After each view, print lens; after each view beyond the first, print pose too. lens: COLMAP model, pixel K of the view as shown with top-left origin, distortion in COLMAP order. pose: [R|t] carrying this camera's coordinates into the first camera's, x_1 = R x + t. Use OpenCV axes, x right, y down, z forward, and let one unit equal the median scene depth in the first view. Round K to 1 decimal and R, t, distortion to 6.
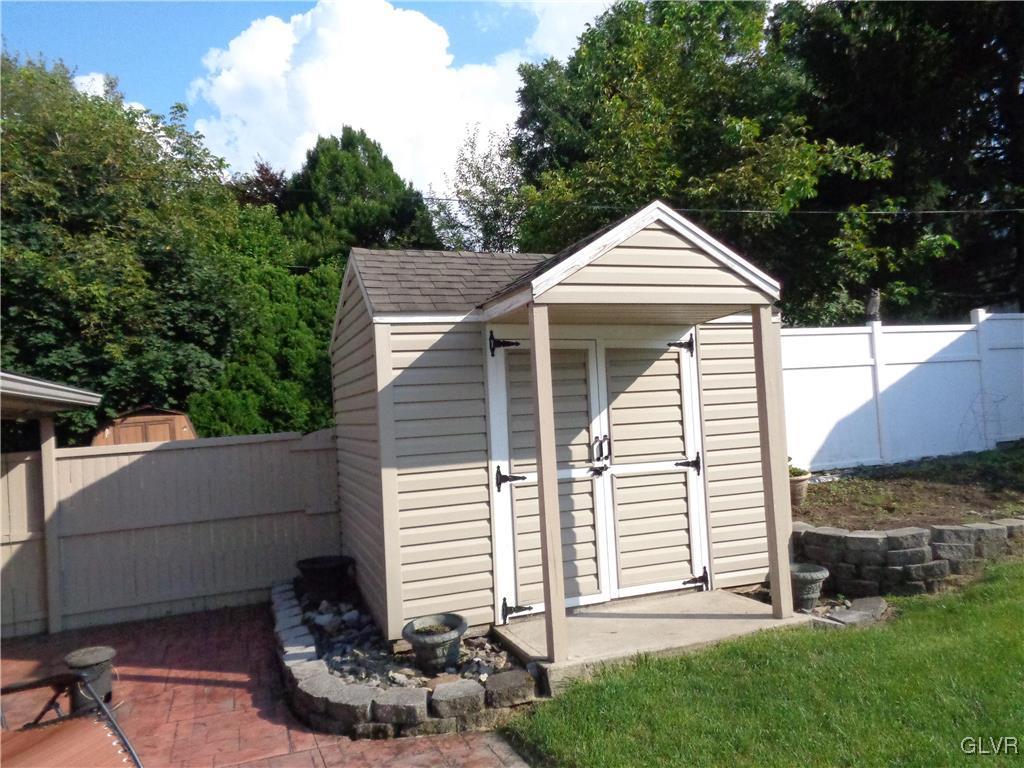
lens RADIAL K [[759.8, 0, 507.2], [0, 759.8, 382.8], [0, 0, 1]] dist [-0.004181, -0.003378]
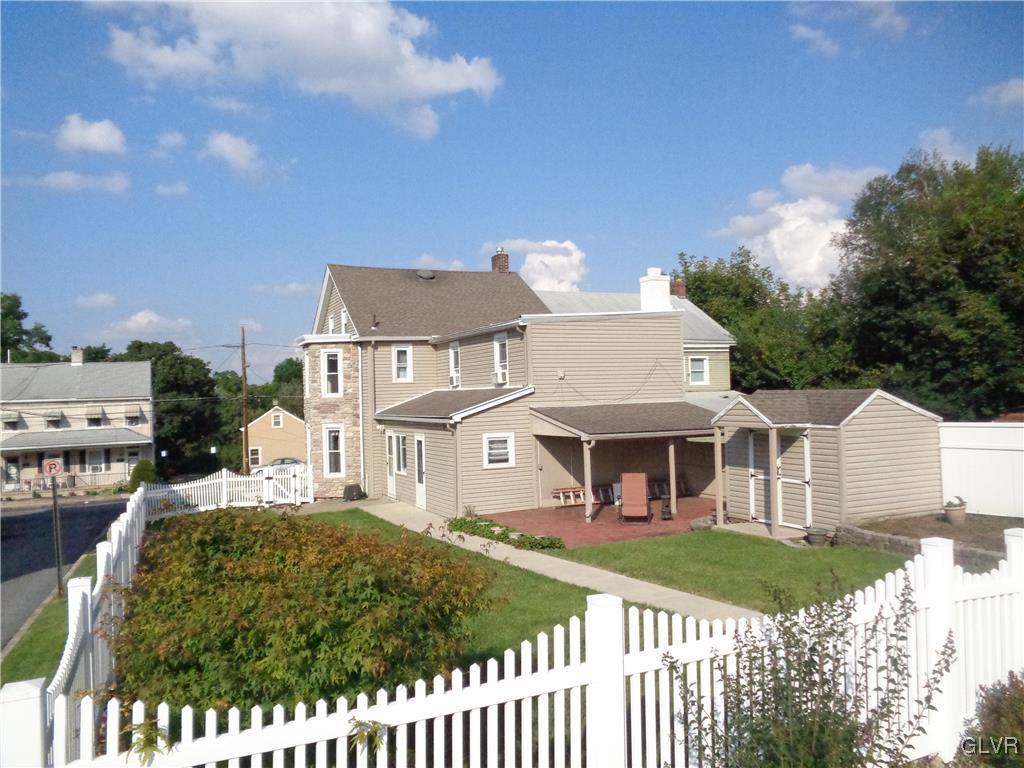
lens RADIAL K [[759.8, 0, 507.2], [0, 759.8, 382.8], [0, 0, 1]] dist [-0.004181, -0.003378]
pose [[0.095912, 0.034642, -0.994787, 2.757599], [0.051548, 0.997880, 0.039720, -0.393384], [0.994054, -0.055089, 0.093923, -0.227448]]
